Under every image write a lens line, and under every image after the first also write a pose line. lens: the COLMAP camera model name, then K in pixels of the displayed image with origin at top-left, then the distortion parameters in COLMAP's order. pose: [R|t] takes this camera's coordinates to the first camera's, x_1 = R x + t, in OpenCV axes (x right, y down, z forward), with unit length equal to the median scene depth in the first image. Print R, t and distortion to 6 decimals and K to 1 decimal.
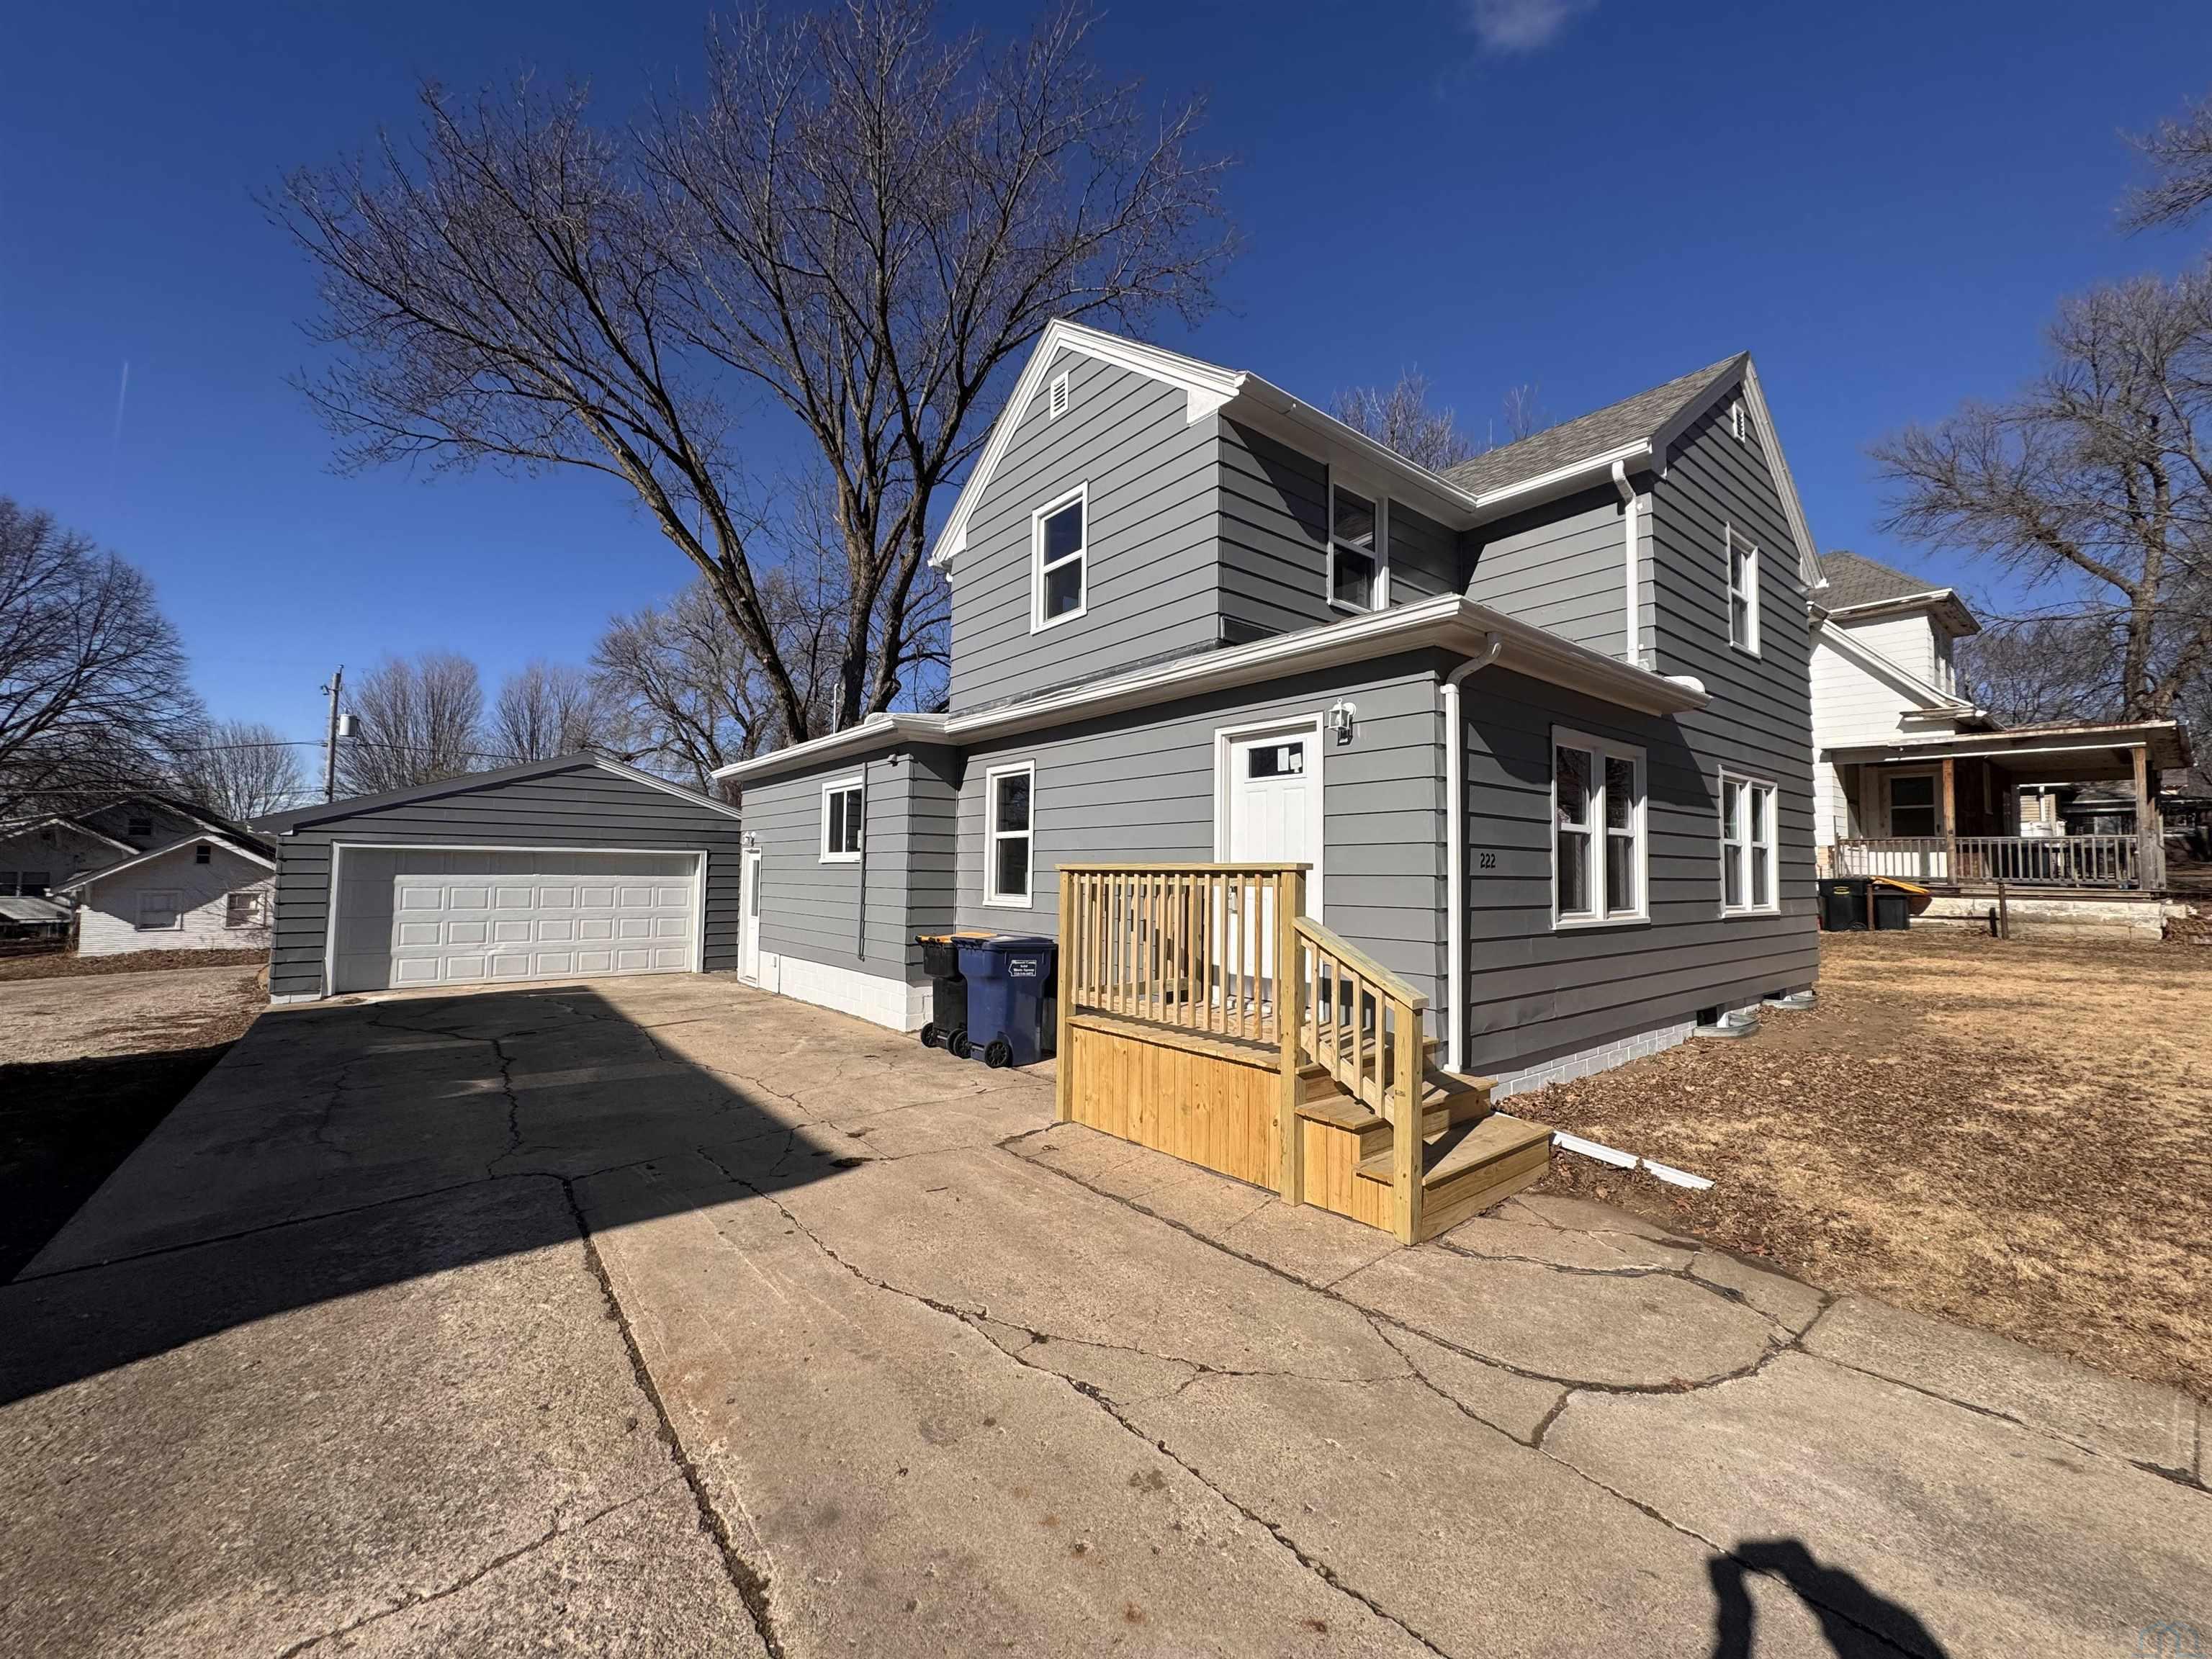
lens RADIAL K [[877.6, 0, 1106.8], [0, 877.6, 829.2], [0, 0, 1]] dist [-0.001320, 0.000369]
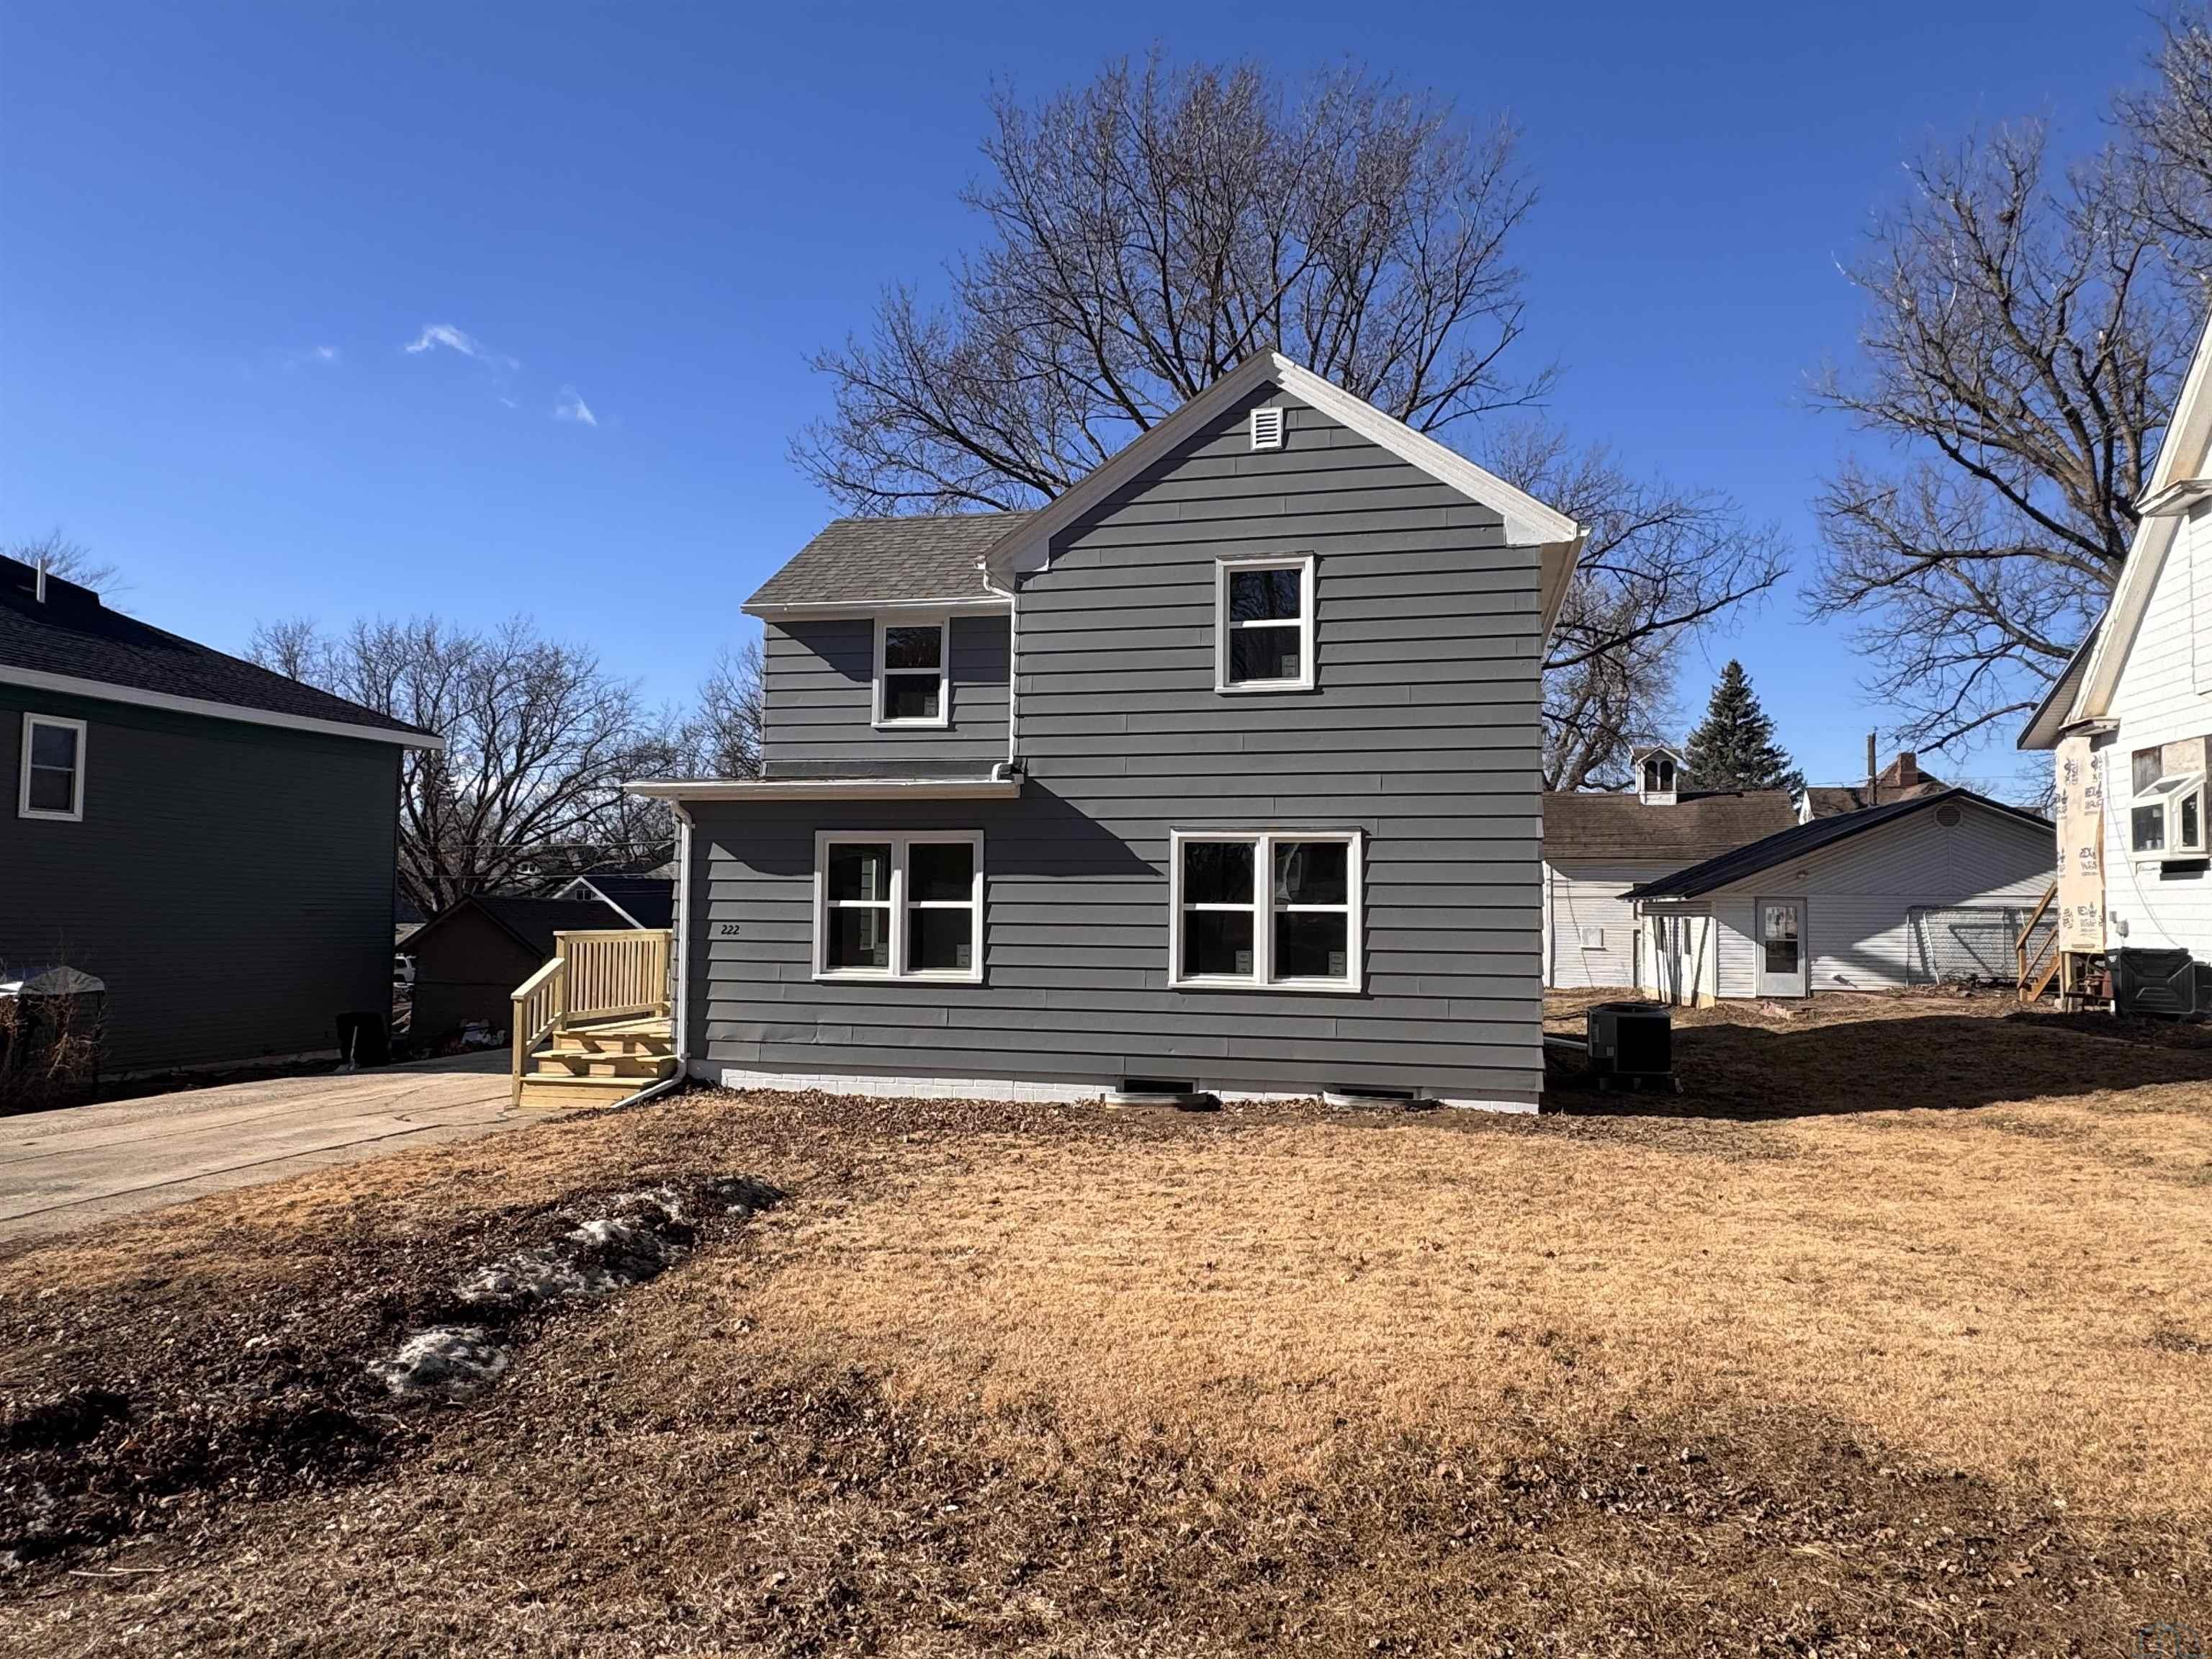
lens RADIAL K [[1377.0, 0, 1111.4], [0, 1377.0, 834.7], [0, 0, 1]] dist [-0.004270, -0.001578]
pose [[0.612950, -0.045927, -0.788785, 0.940145], [0.036939, 0.998883, -0.029455, -0.012000], [0.789257, -0.011083, 0.613962, 0.014632]]
